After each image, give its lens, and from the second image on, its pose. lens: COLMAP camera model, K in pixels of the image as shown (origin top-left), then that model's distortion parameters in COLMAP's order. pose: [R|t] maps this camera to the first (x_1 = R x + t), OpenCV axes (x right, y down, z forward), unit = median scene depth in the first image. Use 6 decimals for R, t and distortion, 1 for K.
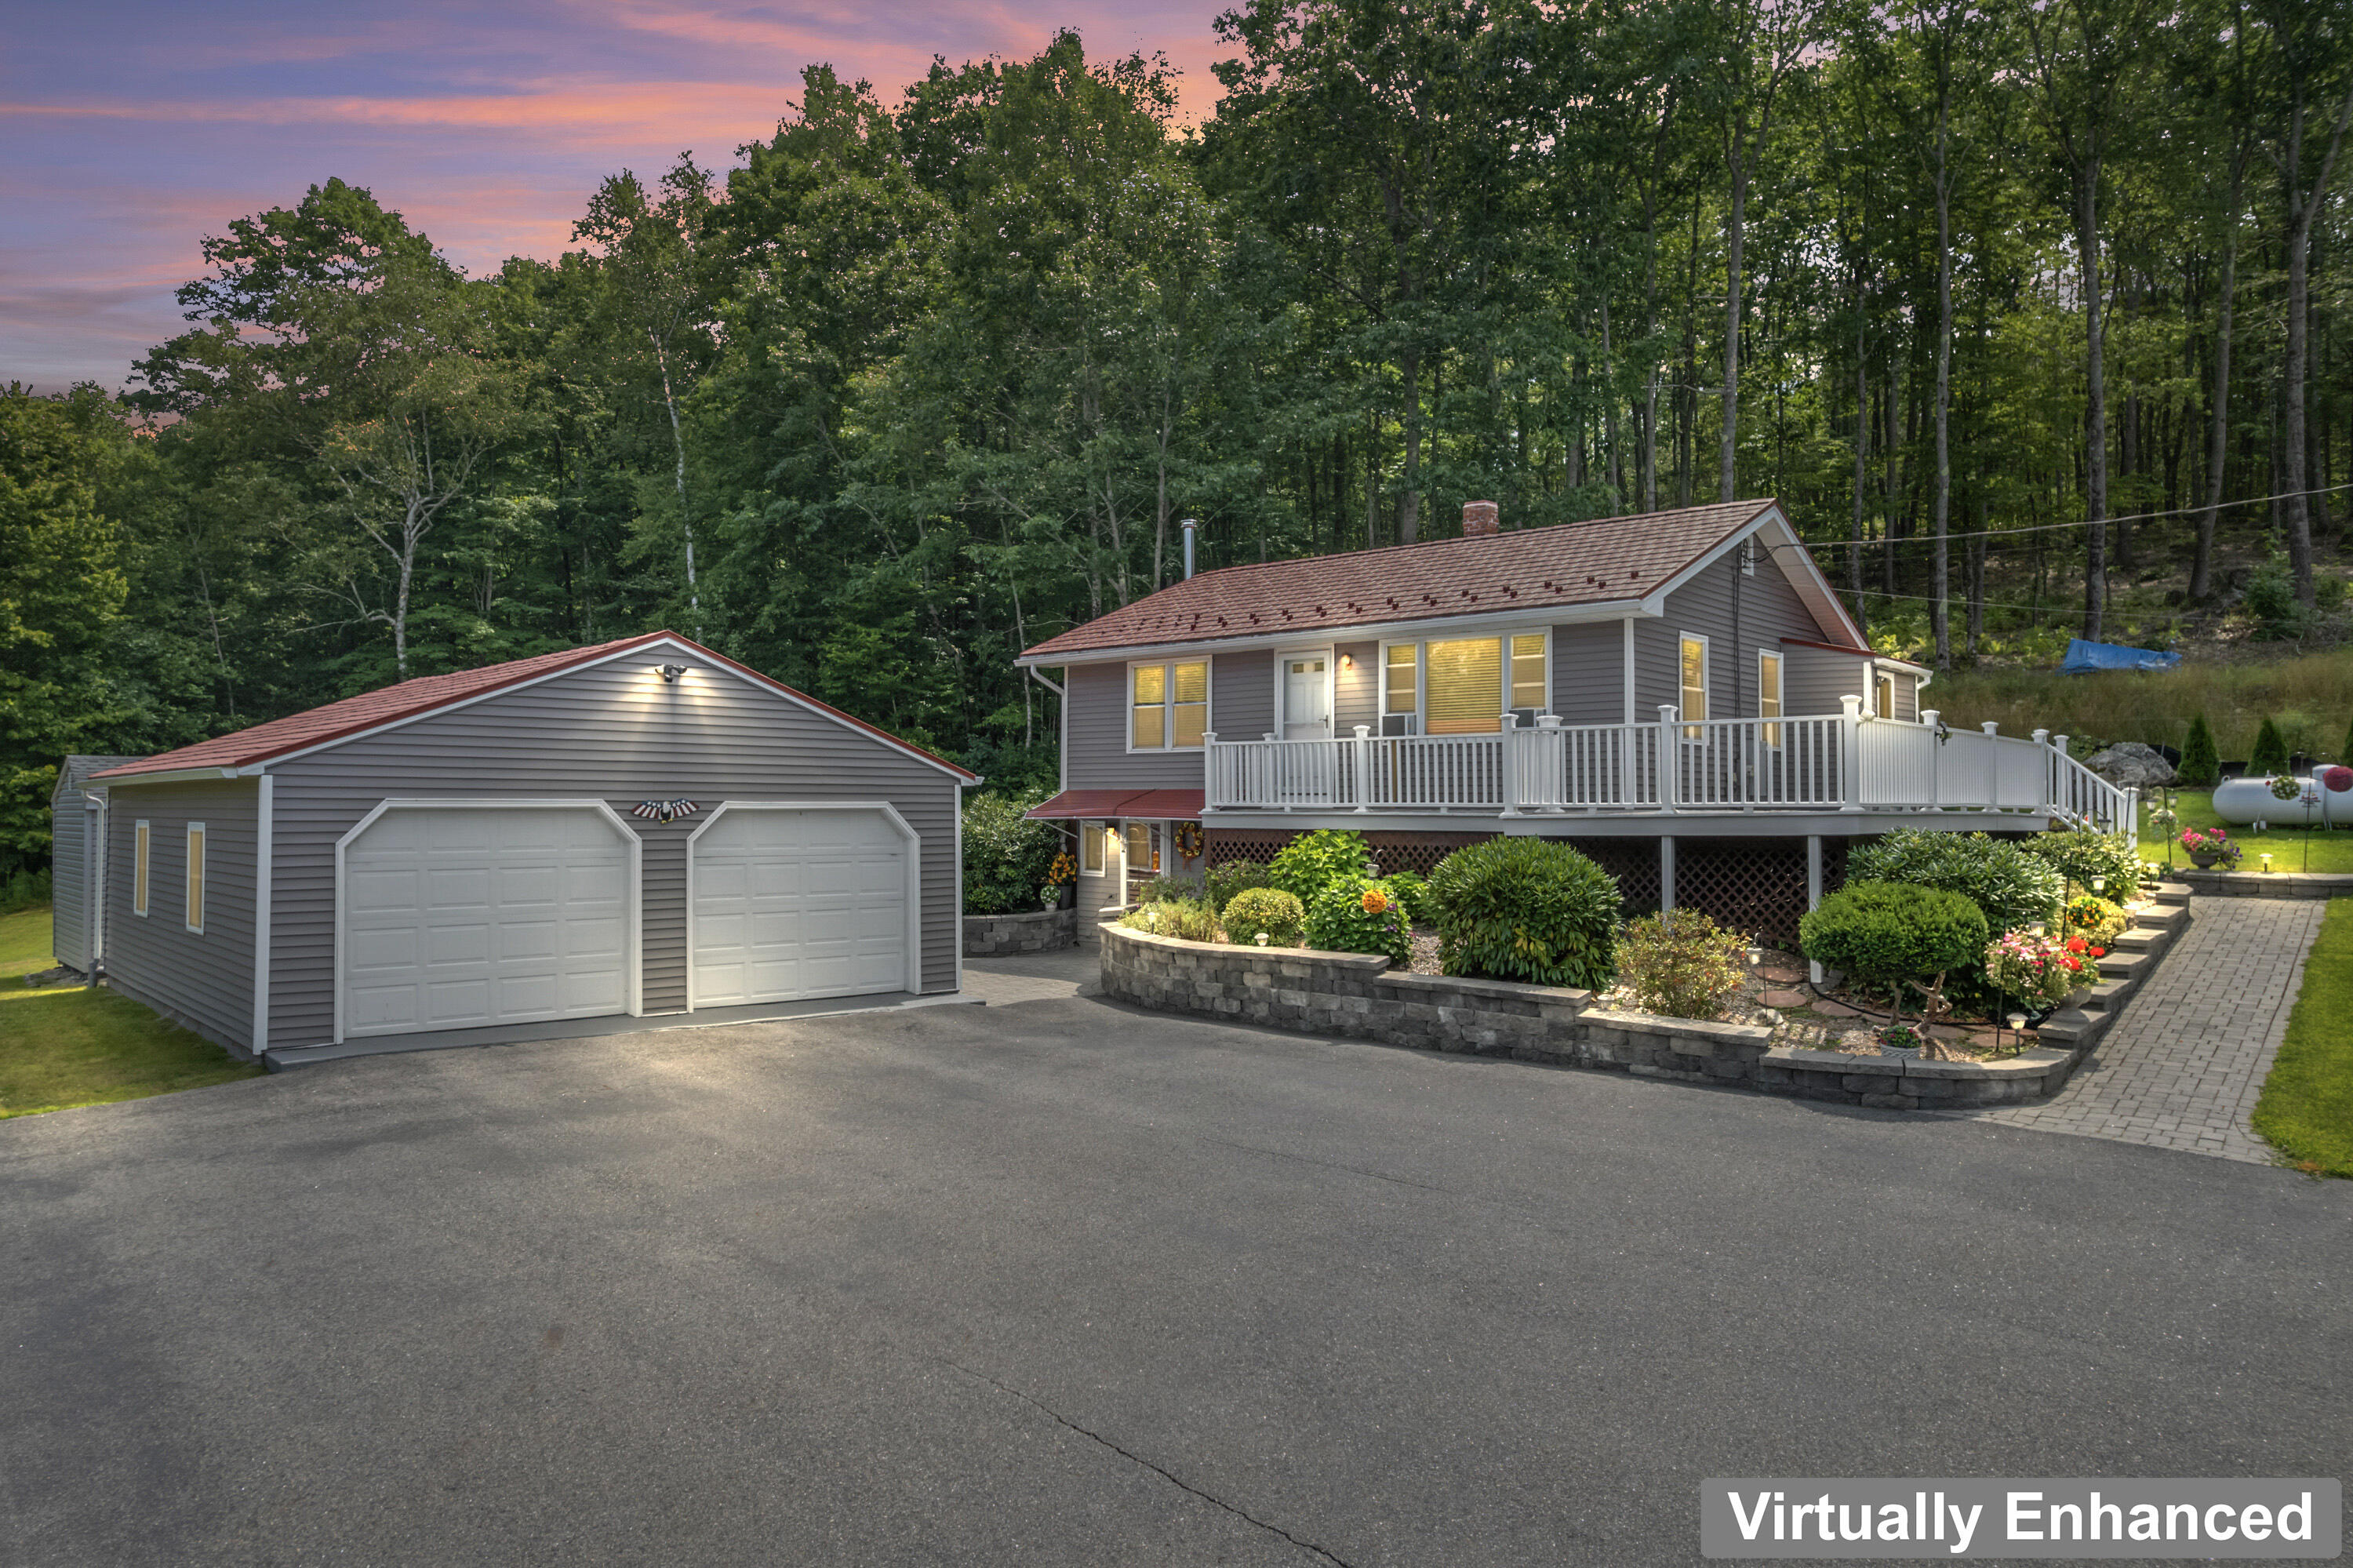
lens RADIAL K [[1505.1, 0, 1183.5], [0, 1505.1, 780.2], [0, 0, 1]] dist [-0.066689, 0.068748]
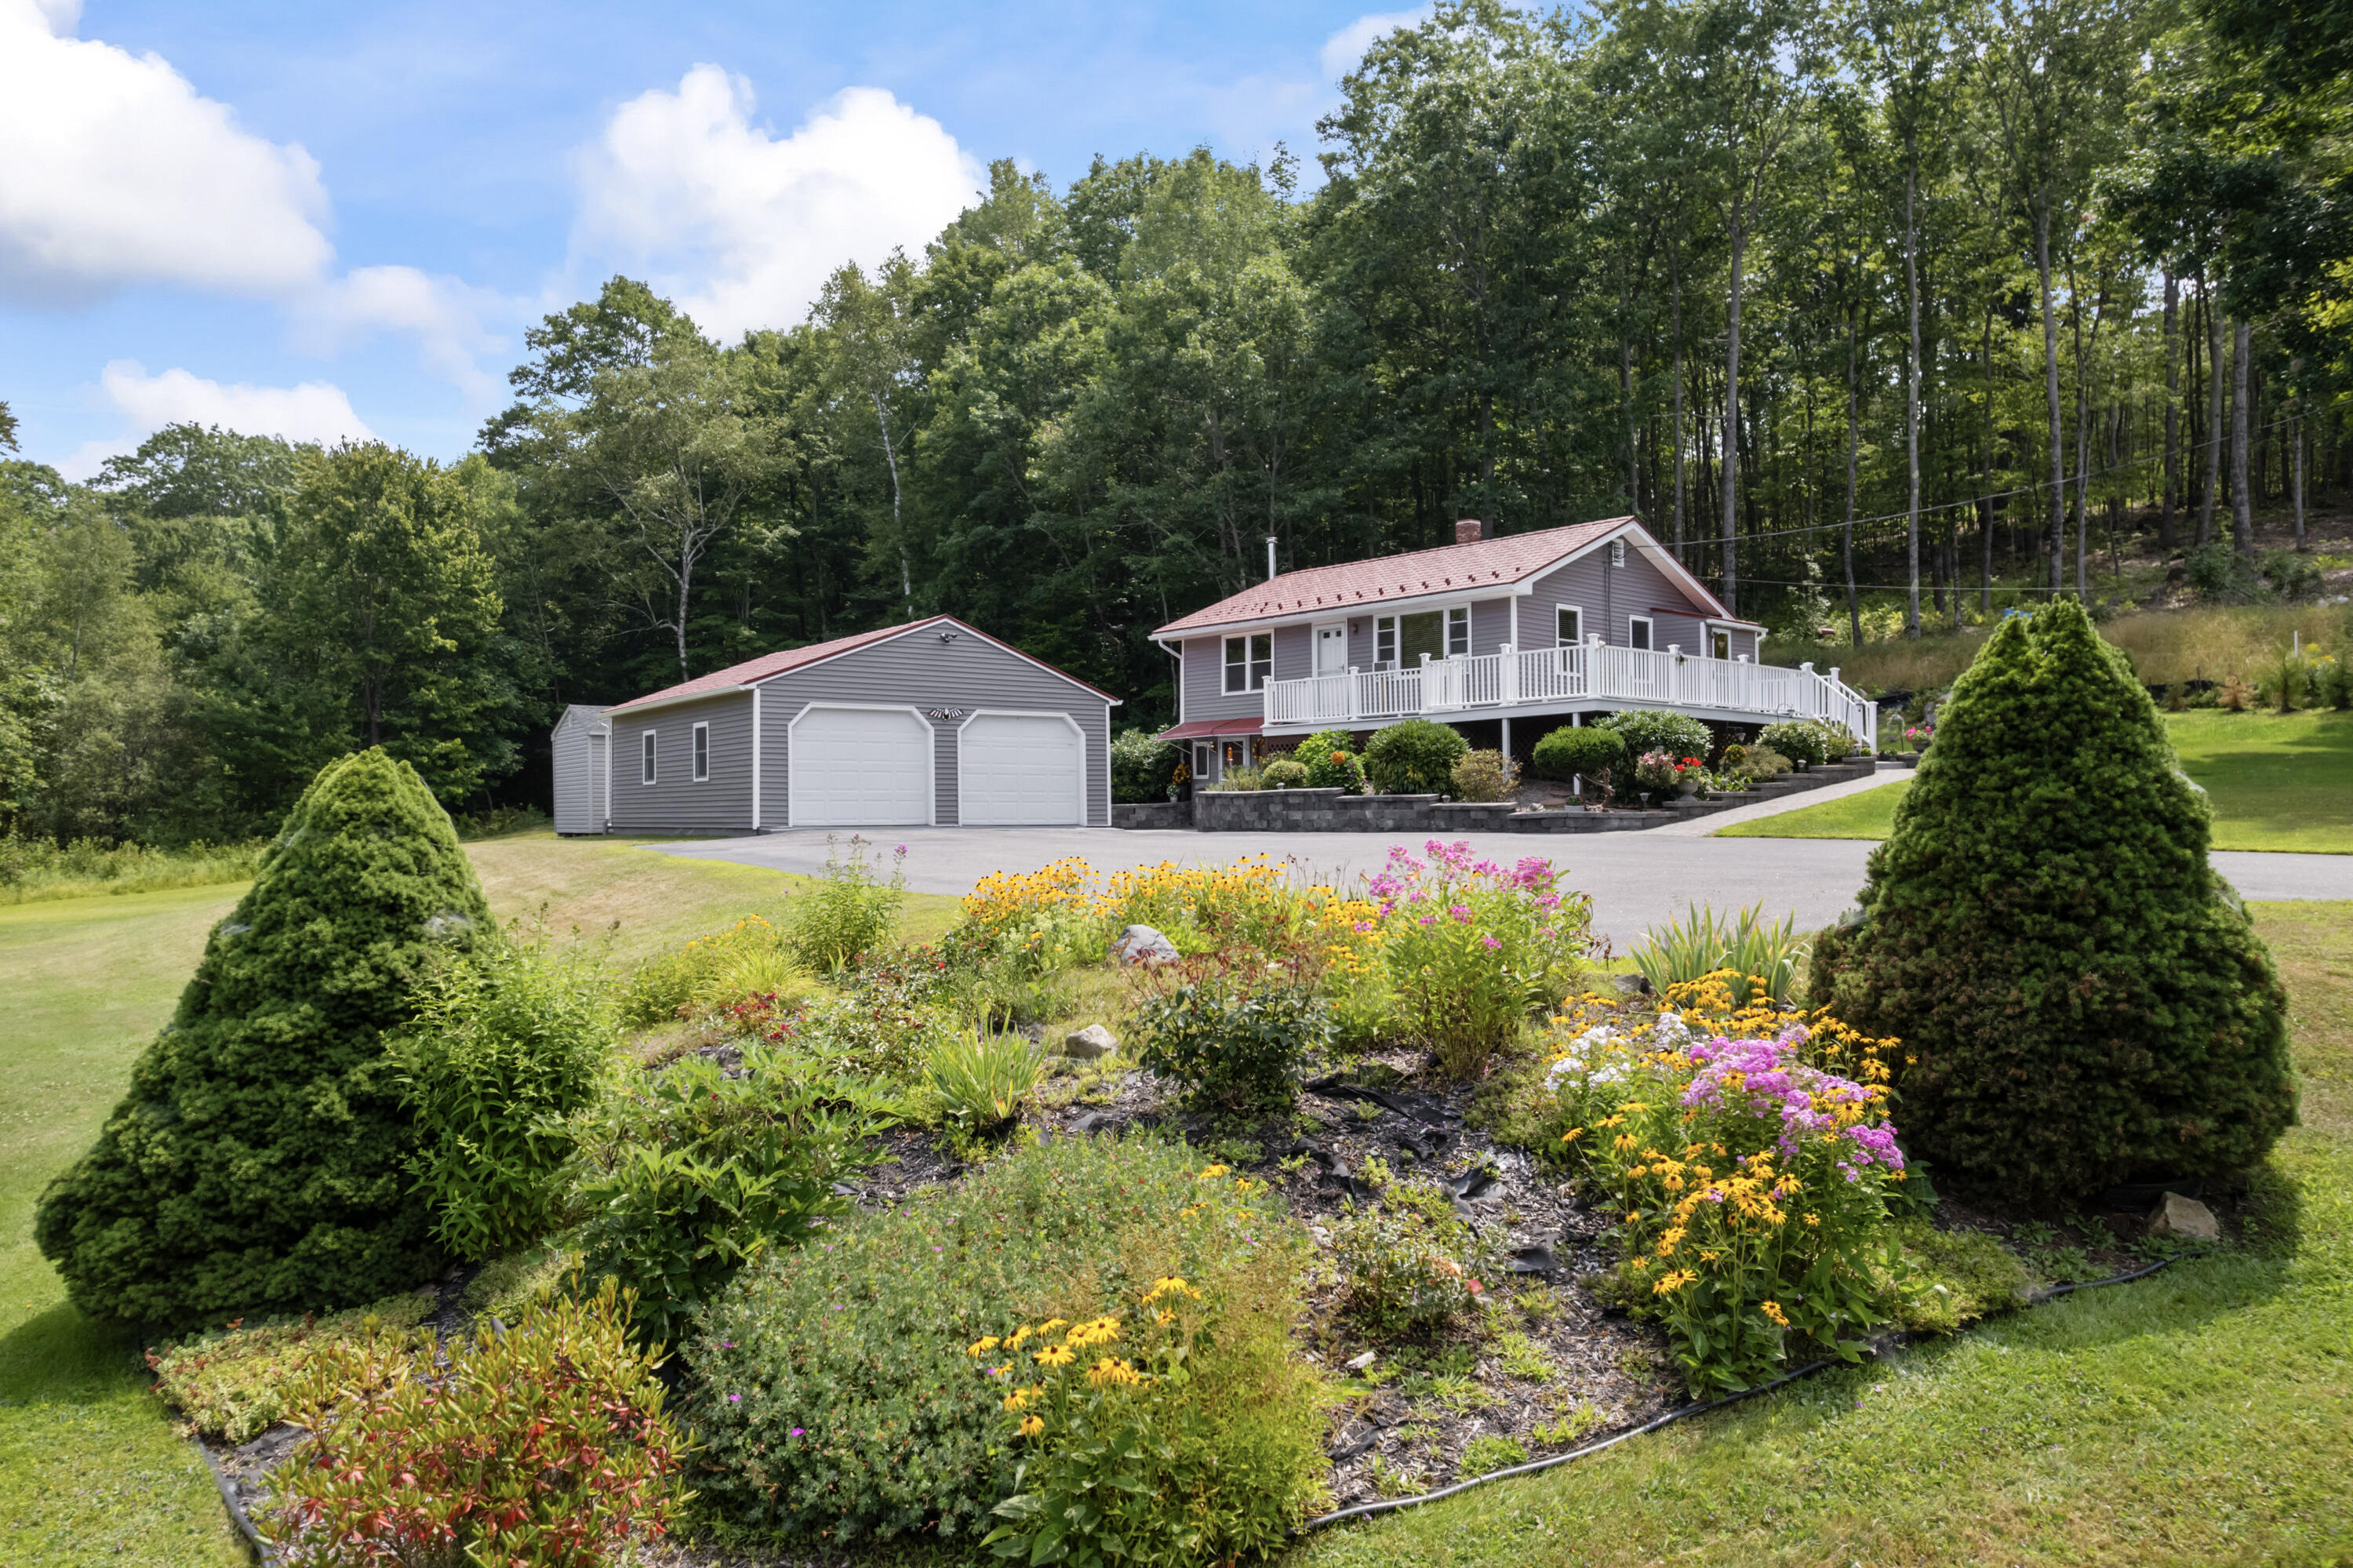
lens RADIAL K [[1519.3, 0, 1180.9], [0, 1519.3, 792.4], [0, 0, 1]] dist [-0.073216, 0.071157]
pose [[0.993103, -0.009601, -0.116851, 0.061020], [0.010189, 0.999938, 0.004439, 0.044566], [0.116801, -0.005599, 0.993140, -0.319807]]
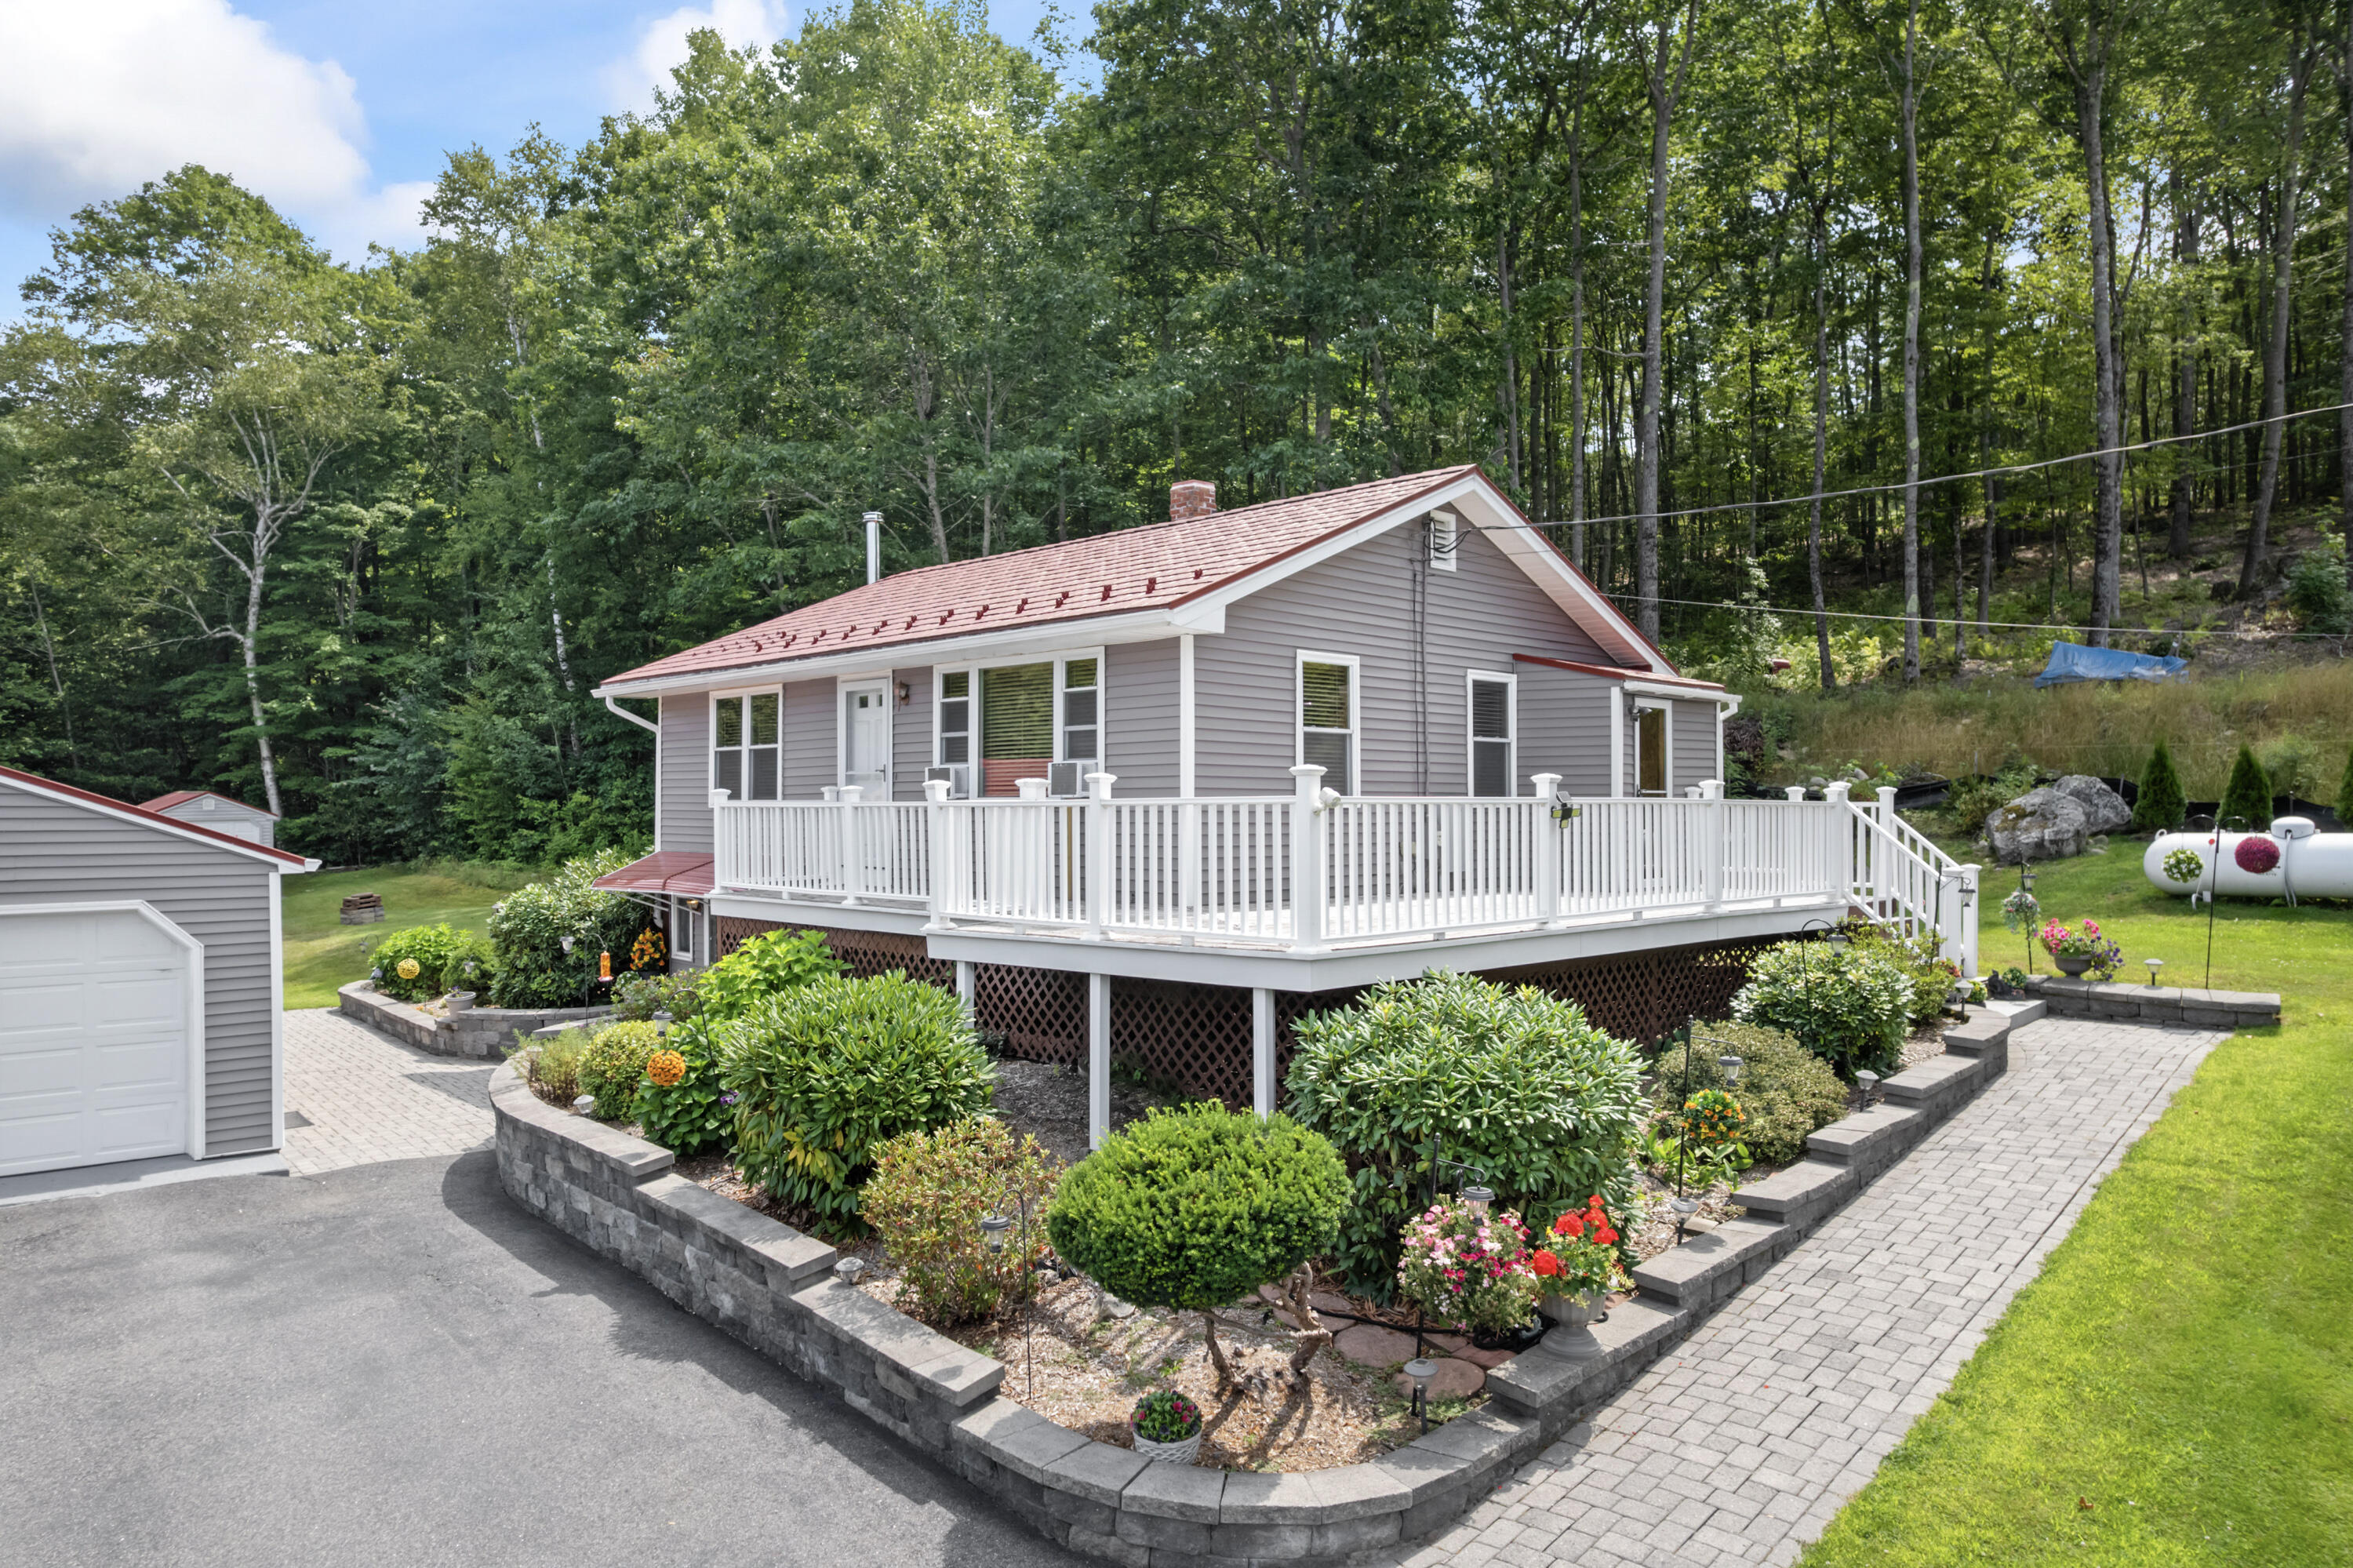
lens RADIAL K [[1519.3, 0, 1180.9], [0, 1519.3, 792.4], [0, 0, 1]] dist [-0.073216, 0.071157]
pose [[0.998307, -0.004044, -0.058024, 0.159345], [0.004396, 0.999973, 0.005930, -0.018317], [0.057998, -0.006175, 0.998298, 0.136644]]
